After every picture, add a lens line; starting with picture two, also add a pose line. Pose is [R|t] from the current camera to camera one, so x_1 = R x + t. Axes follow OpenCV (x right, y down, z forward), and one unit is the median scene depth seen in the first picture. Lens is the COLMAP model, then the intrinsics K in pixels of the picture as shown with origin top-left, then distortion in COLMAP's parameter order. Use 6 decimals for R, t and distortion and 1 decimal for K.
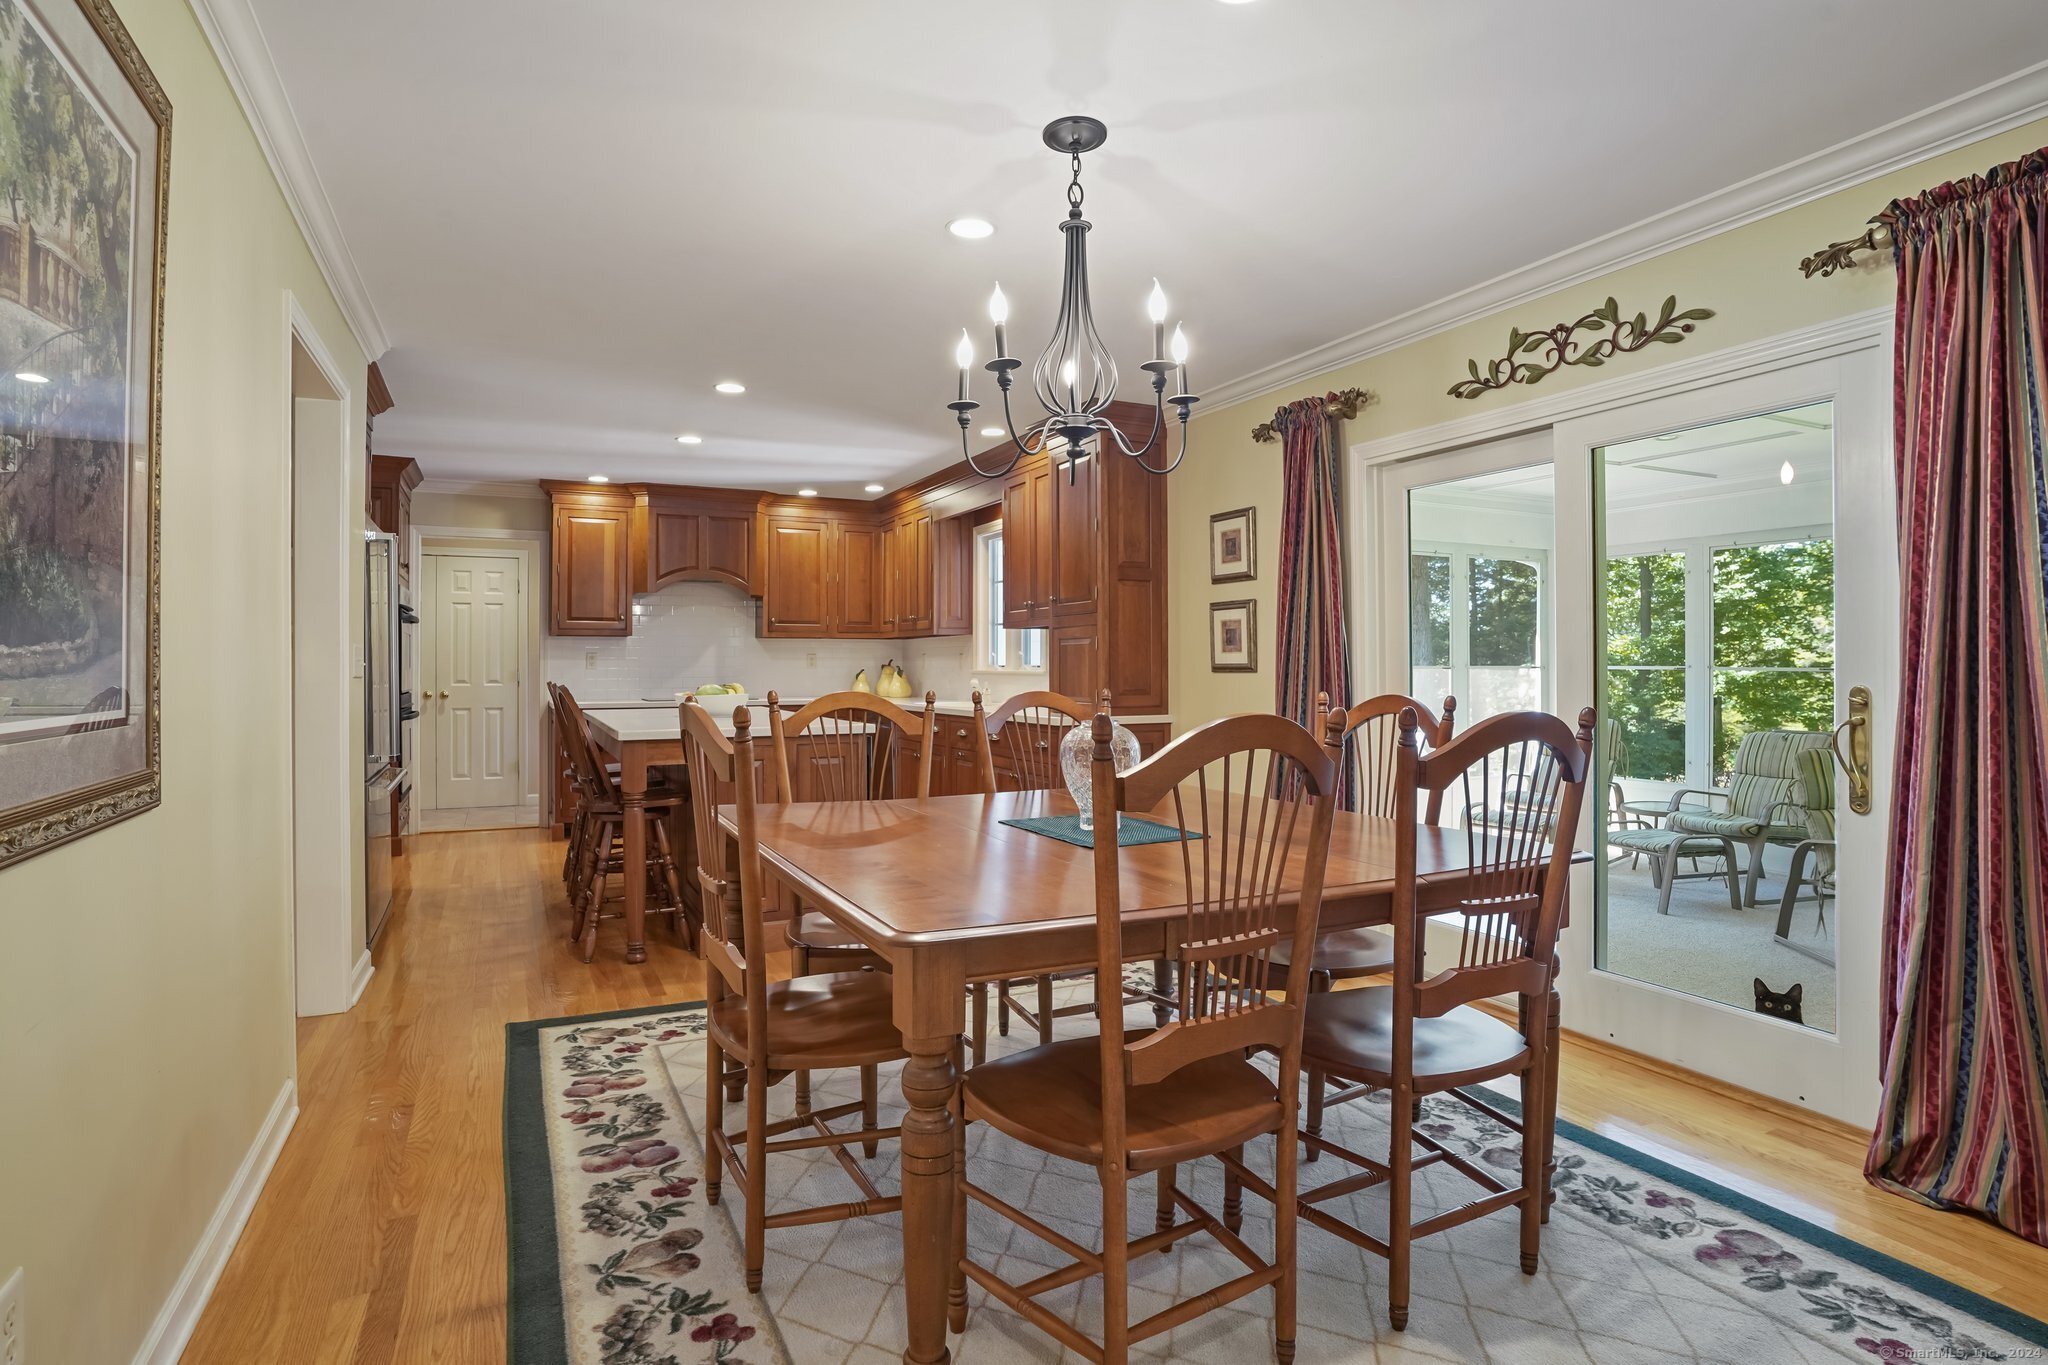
lens RADIAL K [[1038.9, 0, 1016.2], [0, 1038.9, 684.1], [0, 0, 1]] dist [-0.051596, 0.001892]
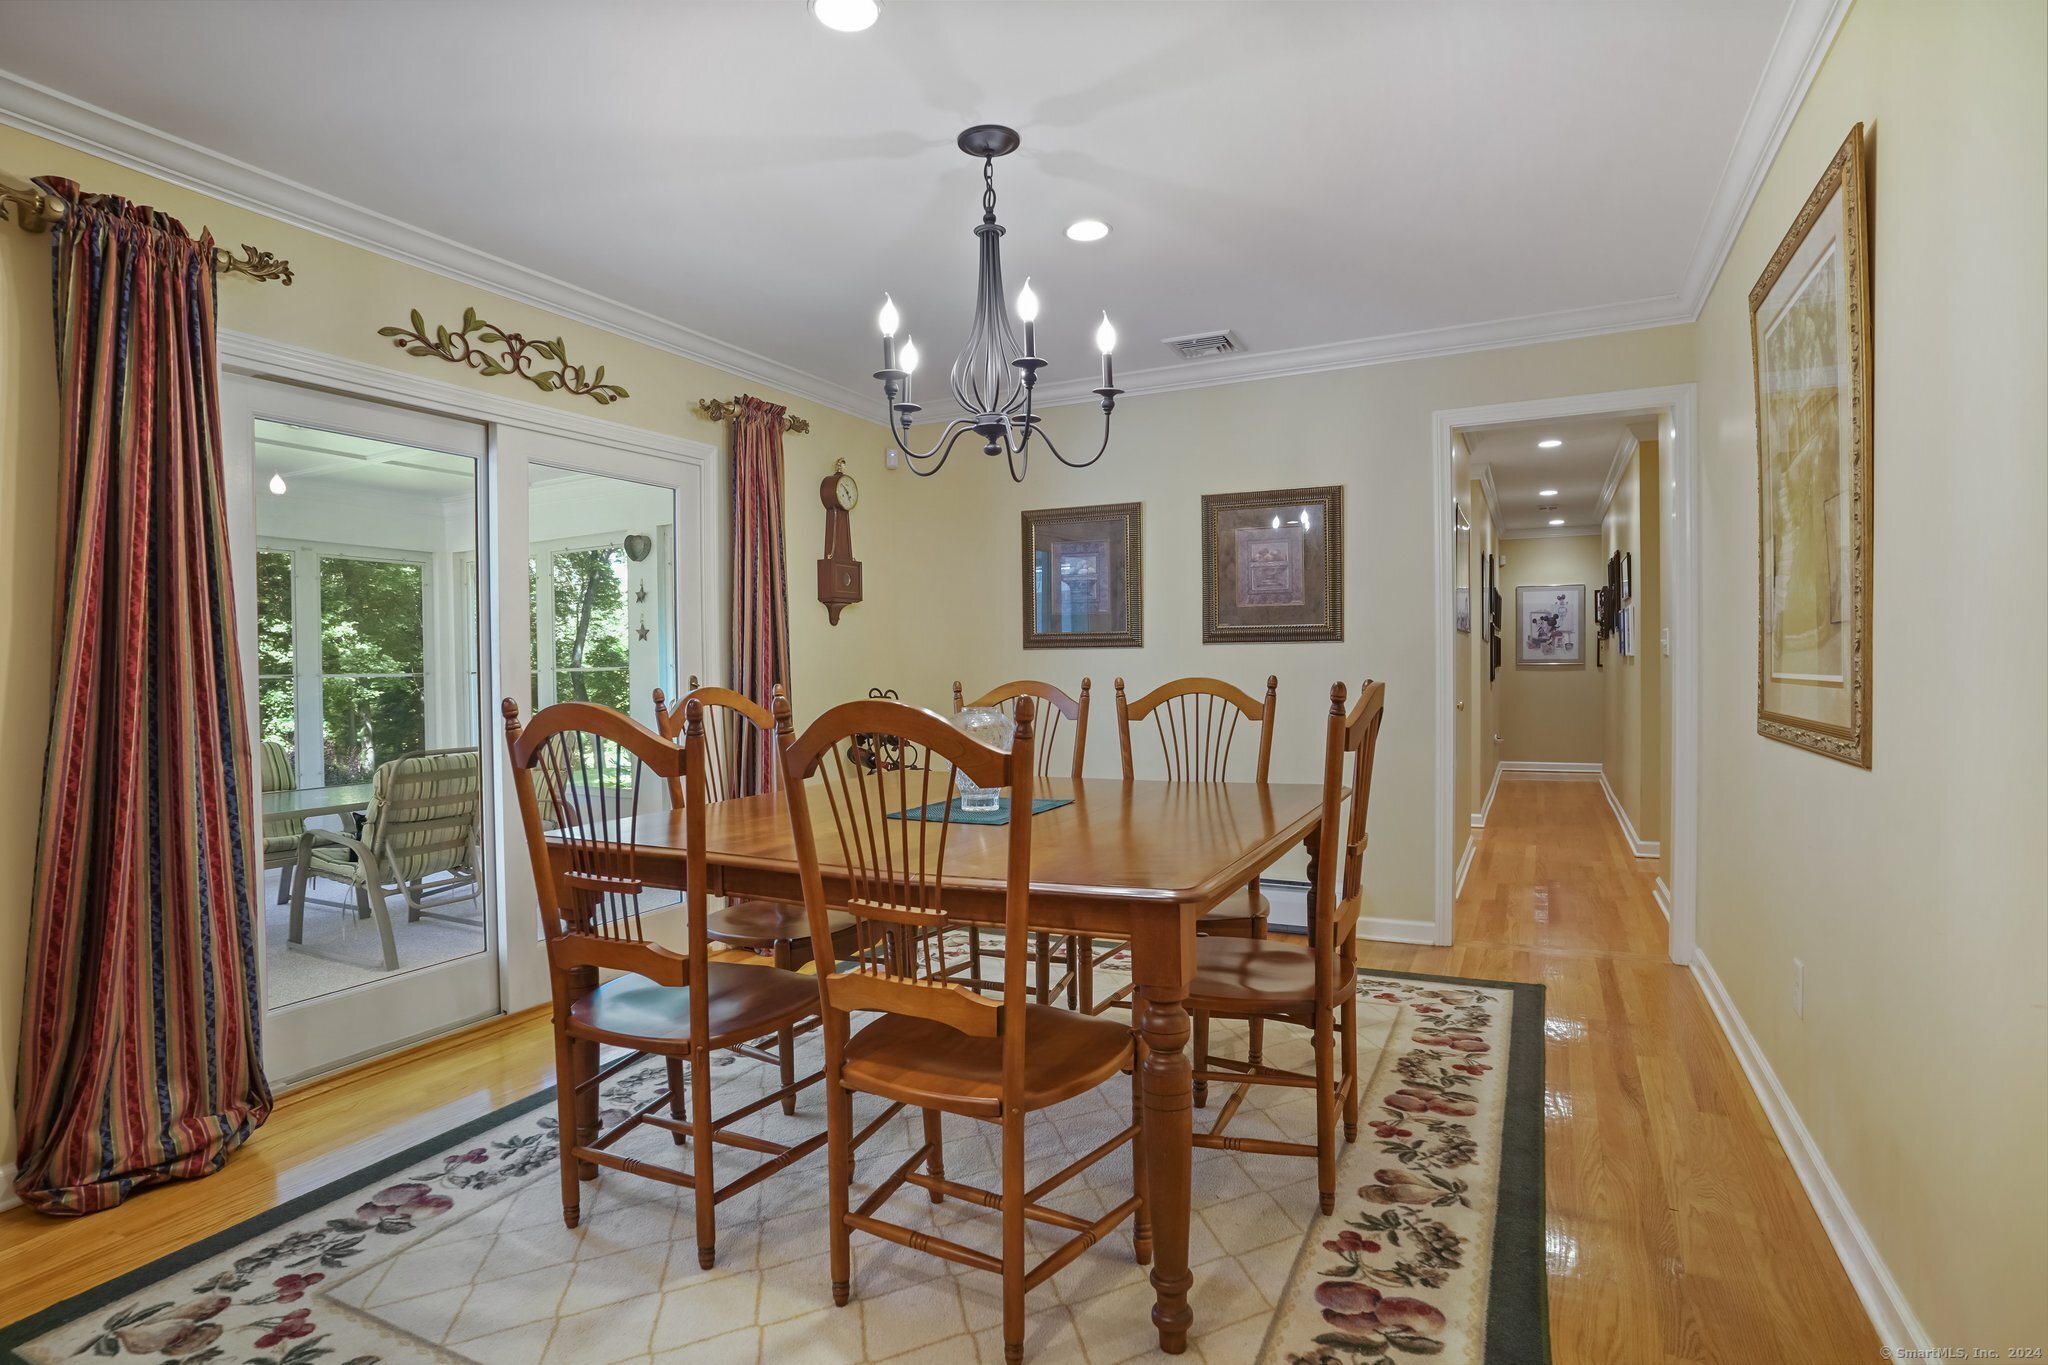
lens RADIAL K [[1038.9, 0, 1016.2], [0, 1038.9, 684.1], [0, 0, 1]] dist [-0.051596, 0.001892]
pose [[-0.600058, -0.007054, 0.799926, -0.612769], [0.025161, 0.999300, 0.027687, -0.012528], [-0.799561, 0.036740, -0.599460, 1.242924]]
